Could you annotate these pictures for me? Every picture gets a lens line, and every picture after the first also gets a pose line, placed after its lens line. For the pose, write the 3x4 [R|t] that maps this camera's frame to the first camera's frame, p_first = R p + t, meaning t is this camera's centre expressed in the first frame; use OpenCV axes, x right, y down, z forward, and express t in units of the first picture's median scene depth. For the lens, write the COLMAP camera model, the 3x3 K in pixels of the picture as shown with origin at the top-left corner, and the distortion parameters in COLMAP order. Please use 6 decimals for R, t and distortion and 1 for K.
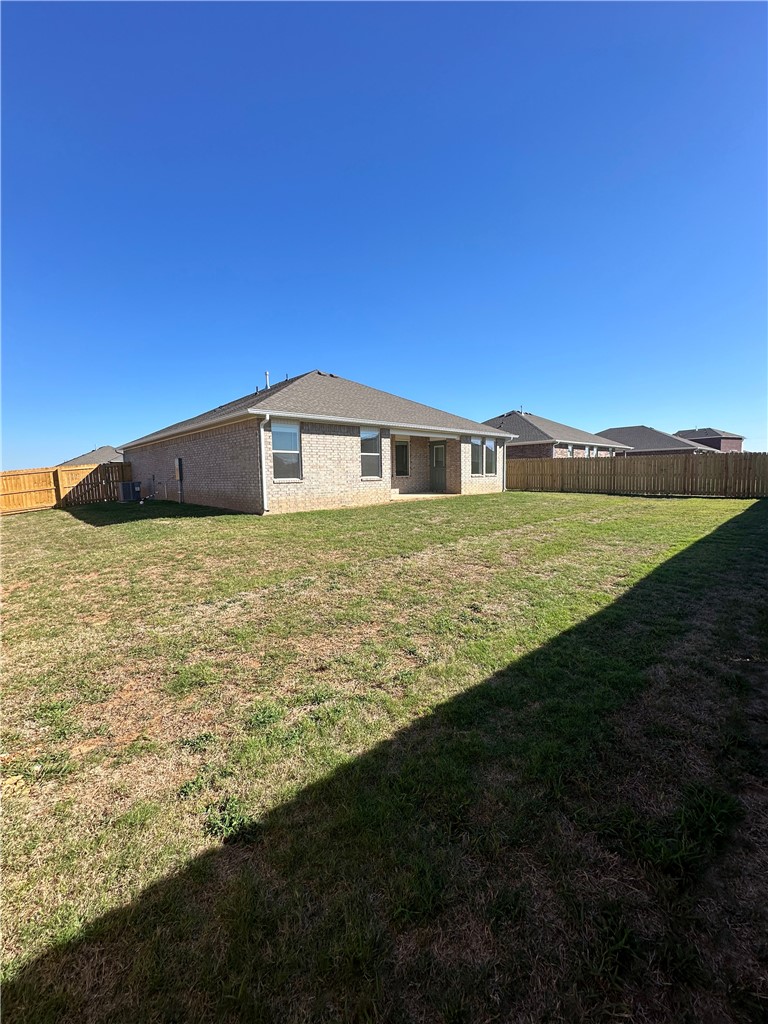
lens RADIAL K [[412.0, 0, 384.1], [0, 412.0, 509.1], [0, 0, 1]] dist [-0.001356, -0.000511]
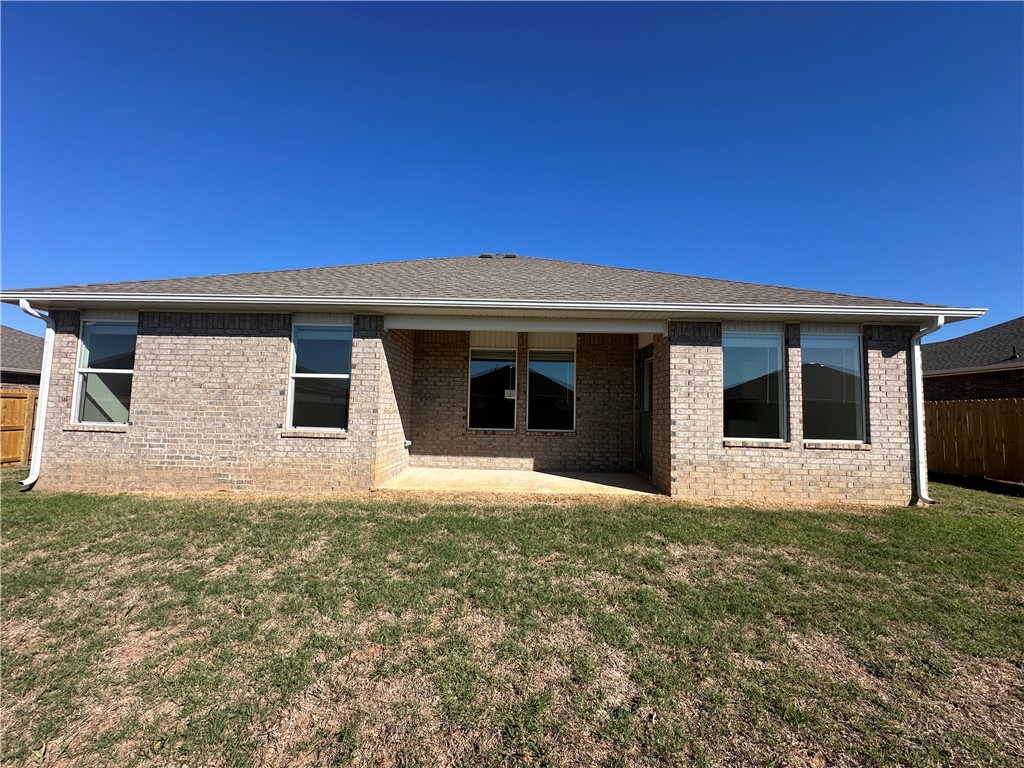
lens RADIAL K [[412.0, 0, 513.3], [0, 412.0, 383.9], [0, 0, 1]] dist [-0.001356, -0.000511]
pose [[0.716474, -0.014687, -0.697459, 0.328616], [-0.094698, 0.988476, -0.118095, -0.074743], [0.691157, 0.150660, 0.706827, 0.669579]]
